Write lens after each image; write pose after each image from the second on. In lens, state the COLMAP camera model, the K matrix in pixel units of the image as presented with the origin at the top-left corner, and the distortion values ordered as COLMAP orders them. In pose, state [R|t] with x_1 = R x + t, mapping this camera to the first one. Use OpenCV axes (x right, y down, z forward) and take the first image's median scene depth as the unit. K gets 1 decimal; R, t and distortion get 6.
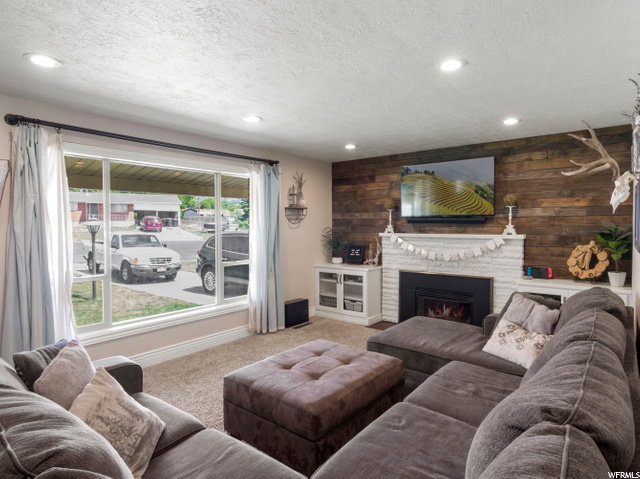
lens RADIAL K [[379.9, 0, 320.0], [0, 379.9, 239.5], [0, 0, 1]] dist [0.000464, -0.000641]
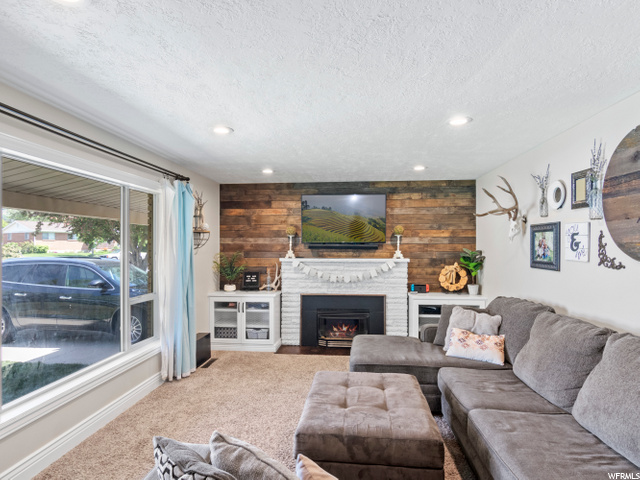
lens RADIAL K [[369.3, 0, 319.3], [0, 369.3, 250.1], [0, 0, 1]] dist [-0.001285, -0.000278]
pose [[0.837168, -0.002315, 0.546940, -0.325358], [0.019481, 0.999483, -0.025587, -0.012861], [-0.546598, 0.032076, 0.836781, 0.131482]]
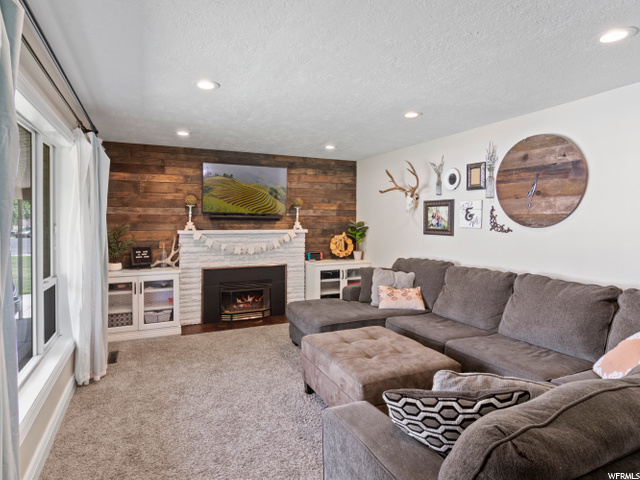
lens RADIAL K [[370.8, 0, 316.8], [0, 370.8, 229.5], [0, 0, 1]] dist [-0.000314, -0.000527]
pose [[0.446773, -0.016673, 0.894492, -0.545863], [0.032687, 0.999463, 0.002304, -0.011835], [-0.894050, 0.028209, 0.447079, 0.336783]]
